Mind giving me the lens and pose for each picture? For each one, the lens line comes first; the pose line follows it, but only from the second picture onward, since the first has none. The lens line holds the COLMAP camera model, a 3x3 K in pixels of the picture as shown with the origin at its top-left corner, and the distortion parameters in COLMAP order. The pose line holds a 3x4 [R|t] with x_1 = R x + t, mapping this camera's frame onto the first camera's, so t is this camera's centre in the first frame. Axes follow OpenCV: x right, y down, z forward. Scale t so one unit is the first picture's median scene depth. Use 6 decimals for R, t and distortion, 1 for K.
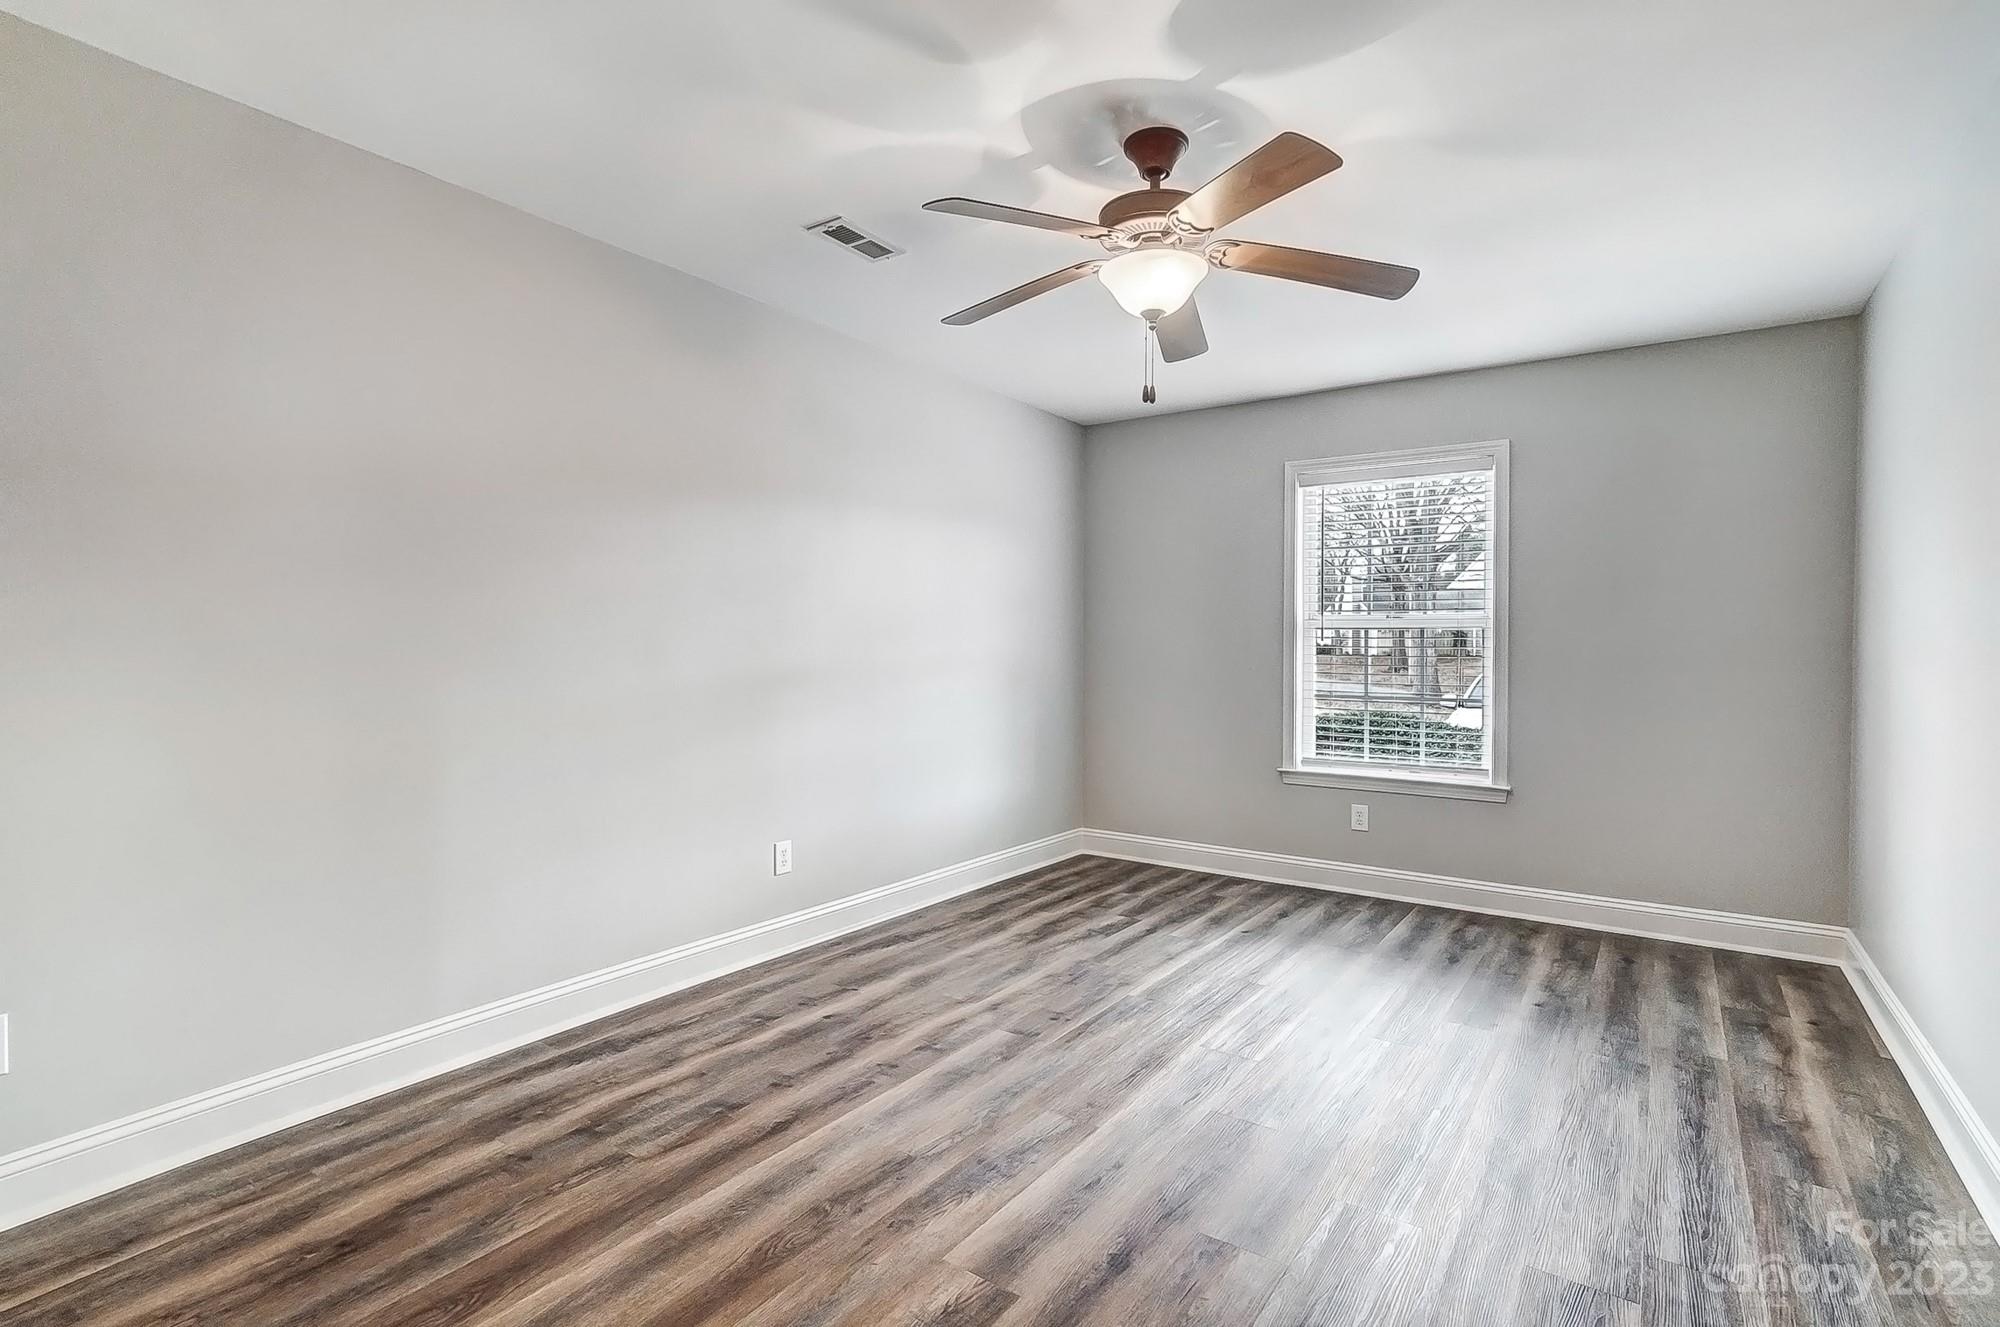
lens RADIAL K [[961.3, 0, 1000.0], [0, 961.3, 663.5], [0, 0, 1]] dist [-0.043744, 0.024222]
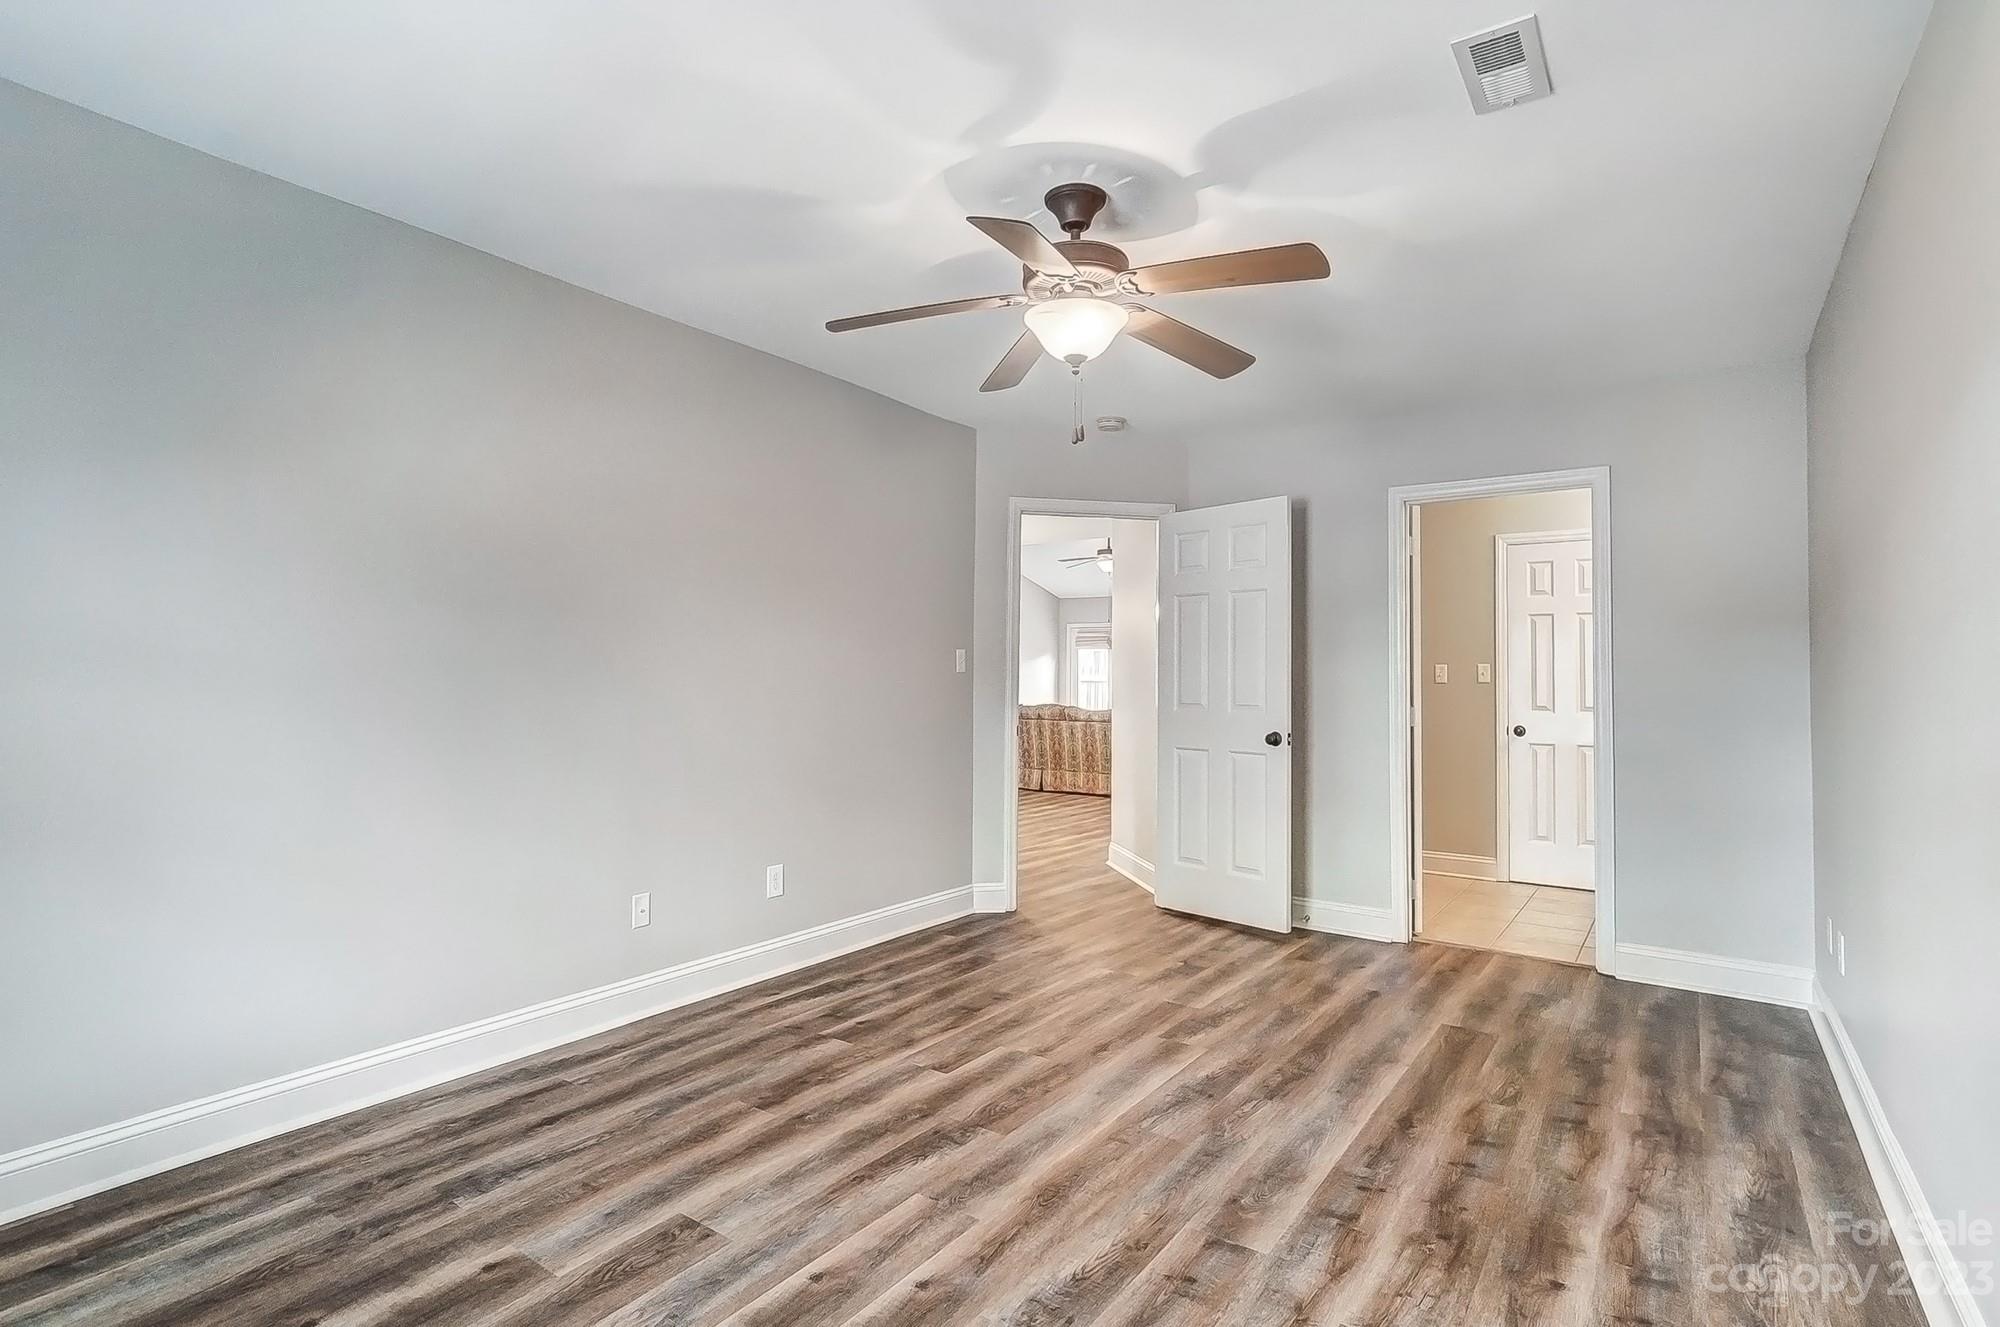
lens RADIAL K [[968.4, 0, 986.4], [0, 968.4, 663.9], [0, 0, 1]] dist [-0.042803, 0.022321]
pose [[-0.999684, -0.016508, 0.018948, 0.165517], [-0.016315, 0.999814, 0.010279, -0.030387], [-0.019114, 0.009967, -0.999768, 1.453279]]
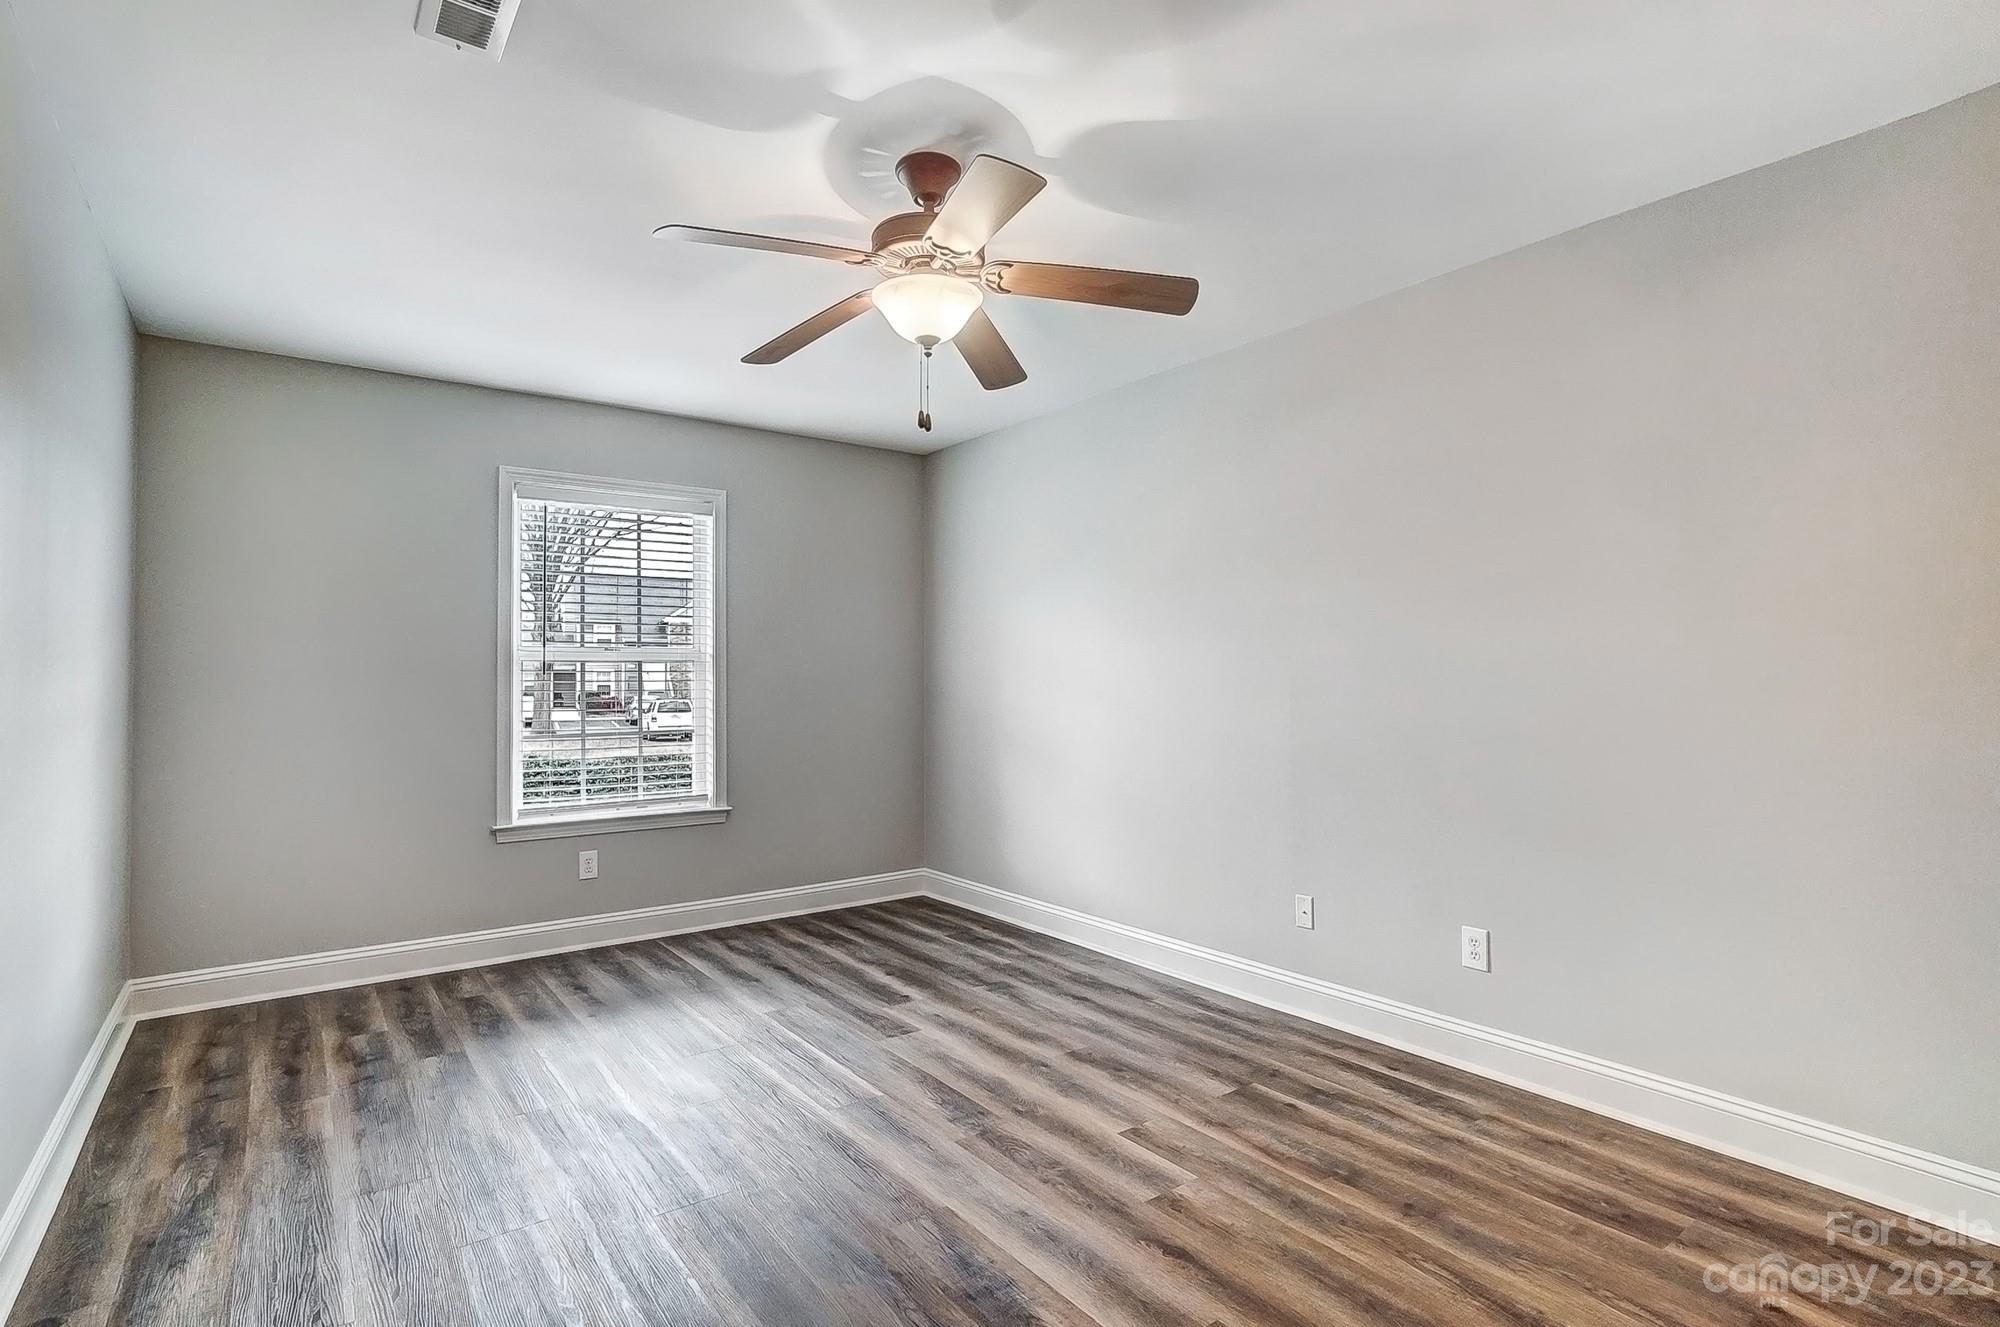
lens RADIAL K [[961.3, 0, 1000.0], [0, 961.3, 663.5], [0, 0, 1]] dist [-0.043744, 0.024222]
pose [[0.307384, 0.005100, 0.951572, -0.524421], [0.026021, 0.999567, -0.013763, -0.015321], [-0.951230, 0.028992, 0.307118, 0.452924]]
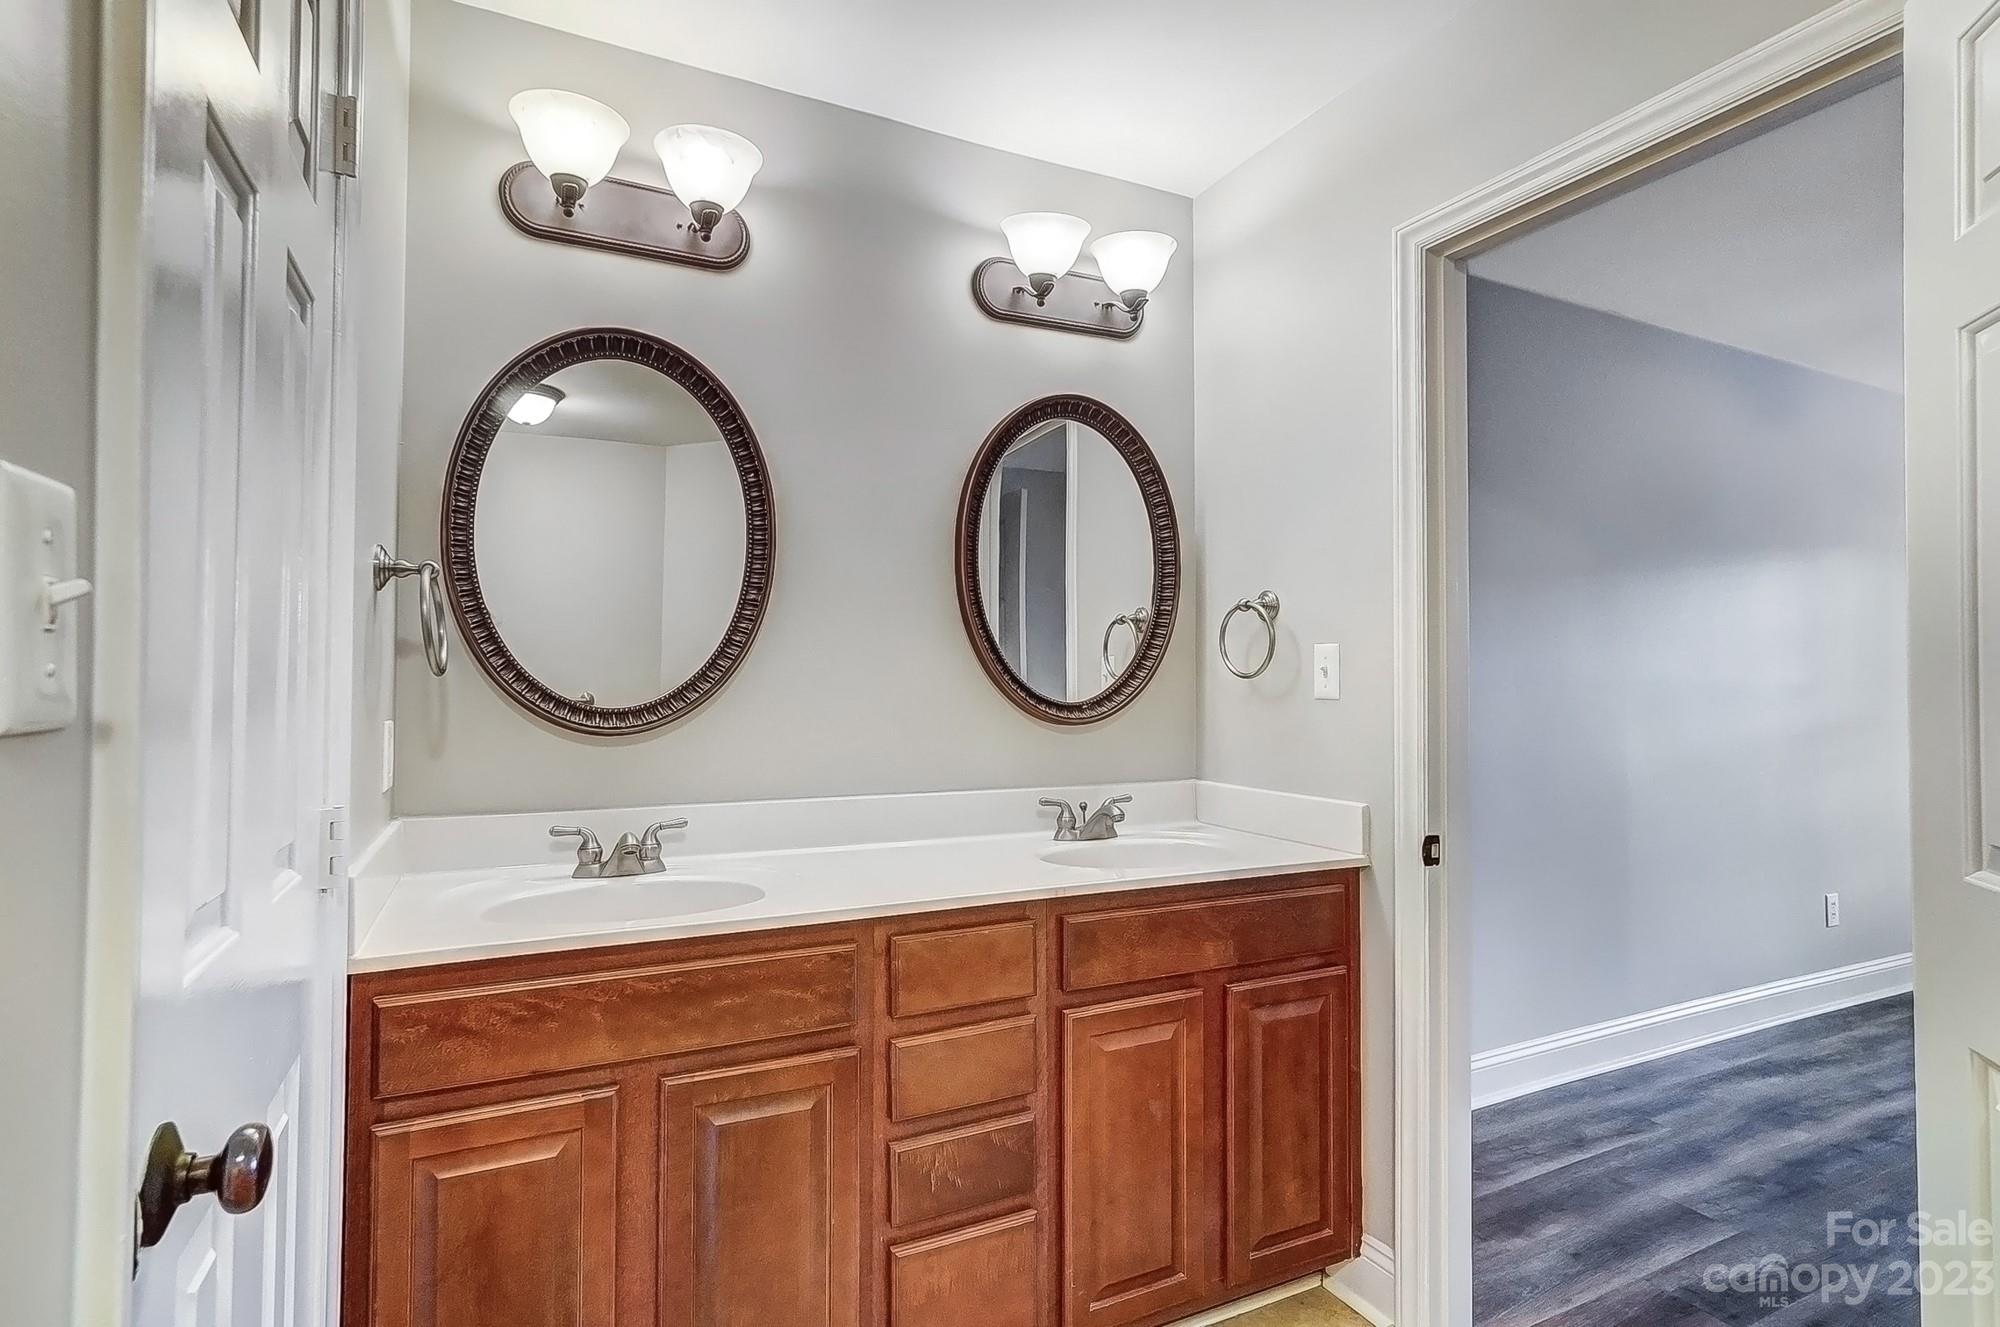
lens RADIAL K [[968.4, 0, 986.4], [0, 968.4, 663.9], [0, 0, 1]] dist [-0.042803, 0.022321]
pose [[0.866655, -0.006143, -0.498870, -0.544878], [-0.017525, 0.998932, -0.042745, -0.002691], [0.498600, 0.045787, 0.865622, -0.365379]]
